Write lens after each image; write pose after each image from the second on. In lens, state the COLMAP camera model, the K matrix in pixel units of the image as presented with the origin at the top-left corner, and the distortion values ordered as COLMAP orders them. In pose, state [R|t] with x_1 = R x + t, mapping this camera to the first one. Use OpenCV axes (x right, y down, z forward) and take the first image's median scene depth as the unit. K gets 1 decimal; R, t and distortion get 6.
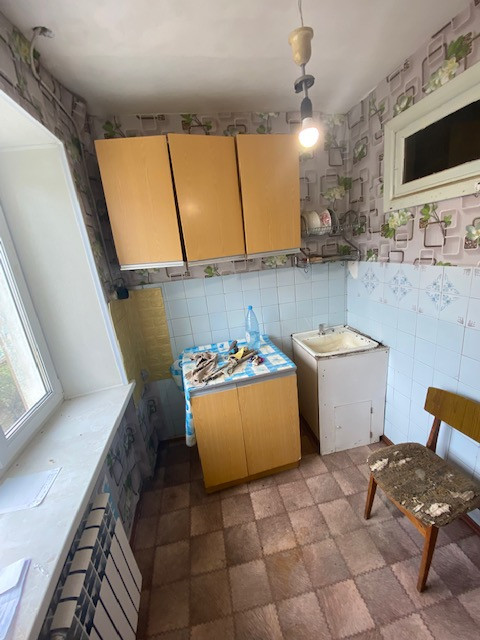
lens RADIAL K [[257.8, 0, 236.9], [0, 257.8, 321.5], [0, 0, 1]] dist [0.001763, -0.001465]
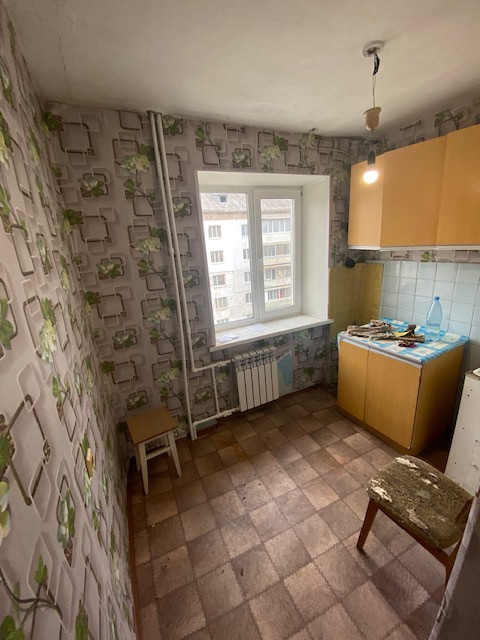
lens RADIAL K [[257.8, 0, 239.9], [0, 257.8, 318.2], [0, 0, 1]] dist [0.001763, -0.001465]
pose [[0.256748, 0.352308, -0.899977, 0.886525], [-0.214857, 0.928697, 0.302256, -0.138016], [0.942293, 0.115762, 0.314137, -0.035878]]
